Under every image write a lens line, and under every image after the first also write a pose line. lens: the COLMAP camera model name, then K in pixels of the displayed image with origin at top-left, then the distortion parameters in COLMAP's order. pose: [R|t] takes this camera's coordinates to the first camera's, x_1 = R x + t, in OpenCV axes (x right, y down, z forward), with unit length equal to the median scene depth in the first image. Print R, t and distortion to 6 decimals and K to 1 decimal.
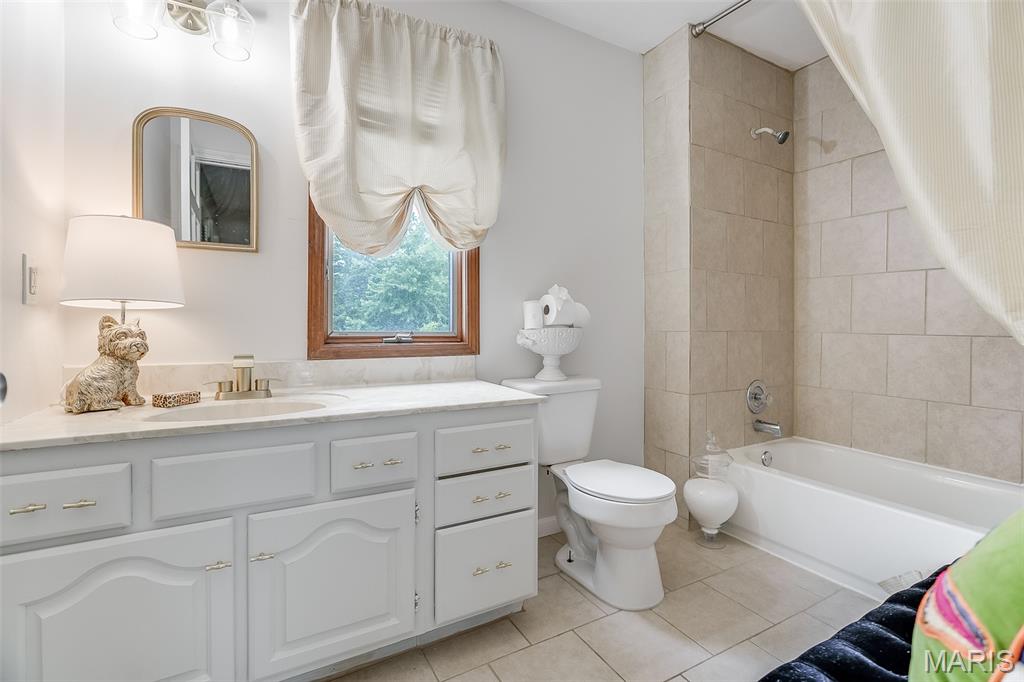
lens RADIAL K [[462.7, 0, 508.9], [0, 462.7, 333.1], [0, 0, 1]] dist [-0.002168, -0.000458]
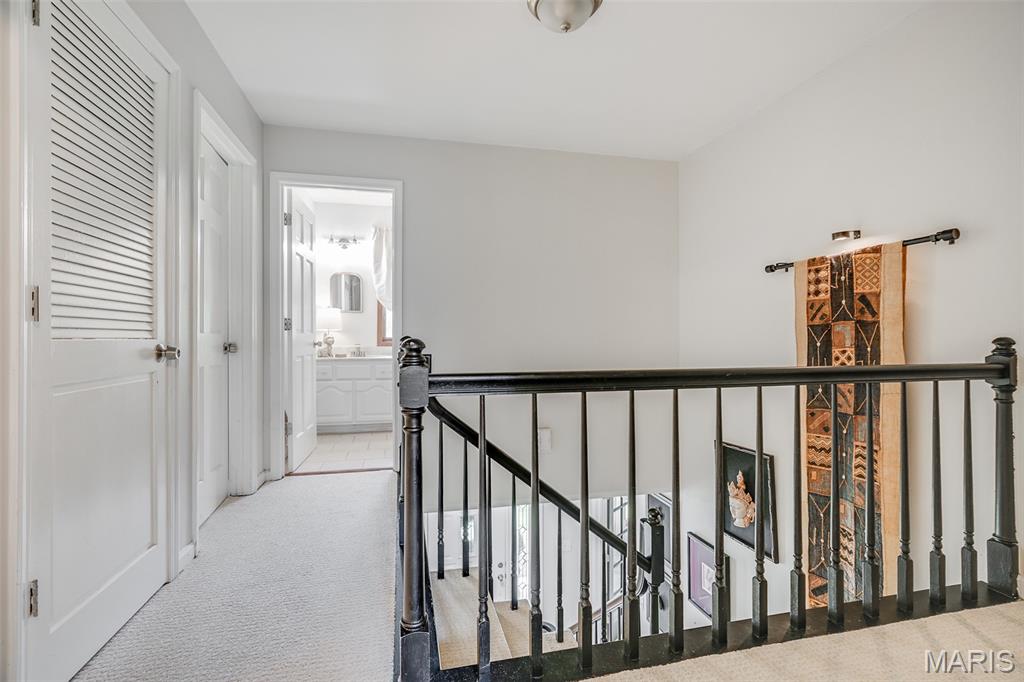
lens RADIAL K [[462.7, 0, 508.9], [0, 462.7, 333.1], [0, 0, 1]] dist [-0.002168, -0.000458]
pose [[0.963257, -0.007482, -0.268477, 1.431137], [0.005068, 0.999940, -0.009683, 0.004226], [0.268533, 0.007967, 0.963238, -2.010951]]
